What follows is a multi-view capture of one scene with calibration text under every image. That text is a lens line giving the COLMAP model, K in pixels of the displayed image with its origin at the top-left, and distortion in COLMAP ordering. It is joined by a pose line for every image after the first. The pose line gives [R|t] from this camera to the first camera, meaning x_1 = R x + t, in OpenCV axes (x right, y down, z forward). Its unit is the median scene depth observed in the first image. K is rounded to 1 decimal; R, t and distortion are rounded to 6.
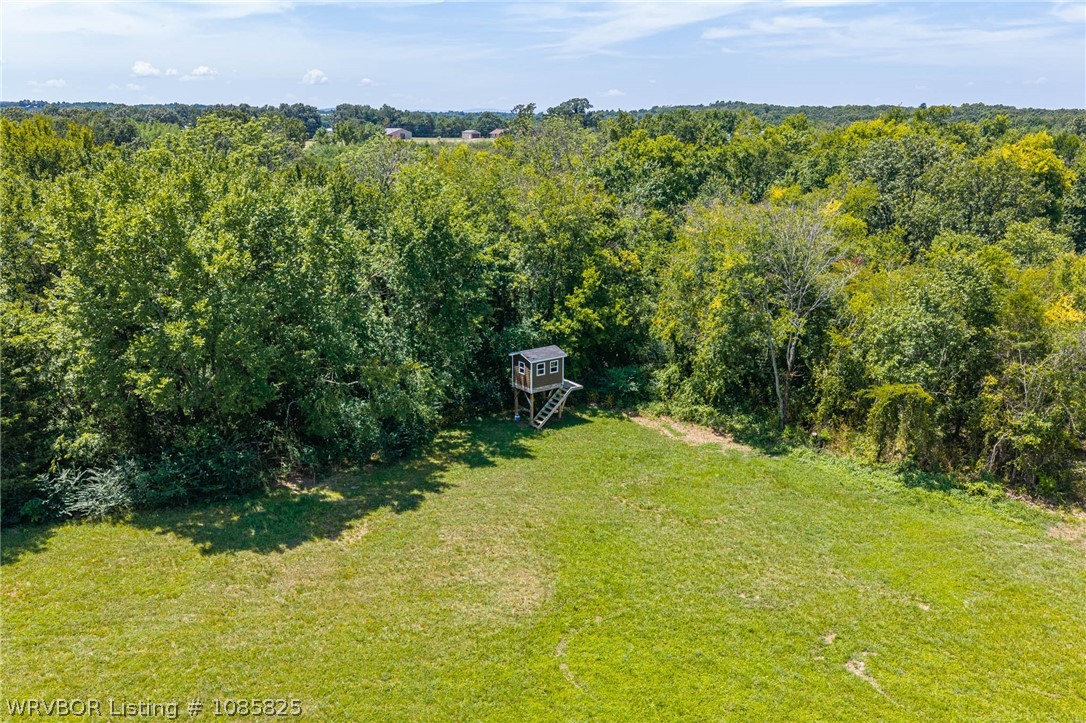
lens RADIAL K [[901.8, 0, 547.1], [0, 901.8, 358.4], [0, 0, 1]] dist [0.014064, -0.019468]
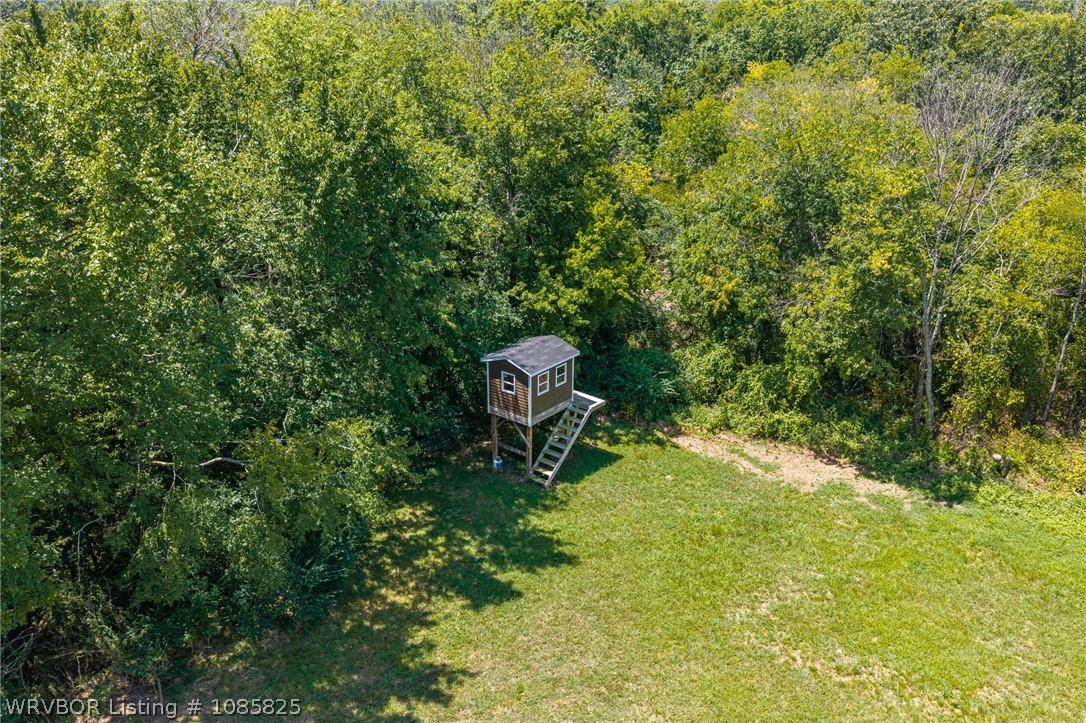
lens RADIAL K [[901.8, 0, 547.1], [0, 901.8, 358.4], [0, 0, 1]] dist [0.014064, -0.019468]
pose [[0.970230, -0.083928, 0.227178, -0.132526], [0.057400, 0.990996, 0.120966, -0.072160], [-0.235285, -0.104325, 0.966311, 0.444086]]
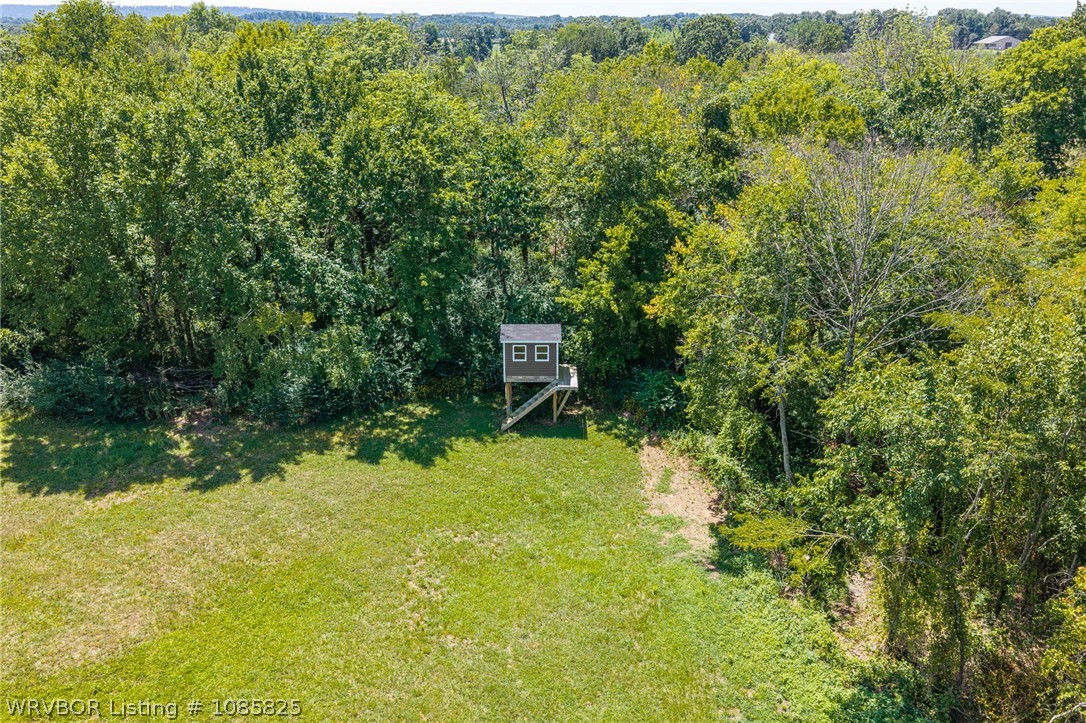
lens RADIAL K [[901.8, 0, 547.1], [0, 901.8, 358.4], [0, 0, 1]] dist [0.014064, -0.019468]
pose [[0.795563, 0.199710, -0.572010, 0.436989], [-0.146768, 0.979517, 0.137858, -0.089438], [0.587825, -0.025722, 0.808579, 0.404920]]
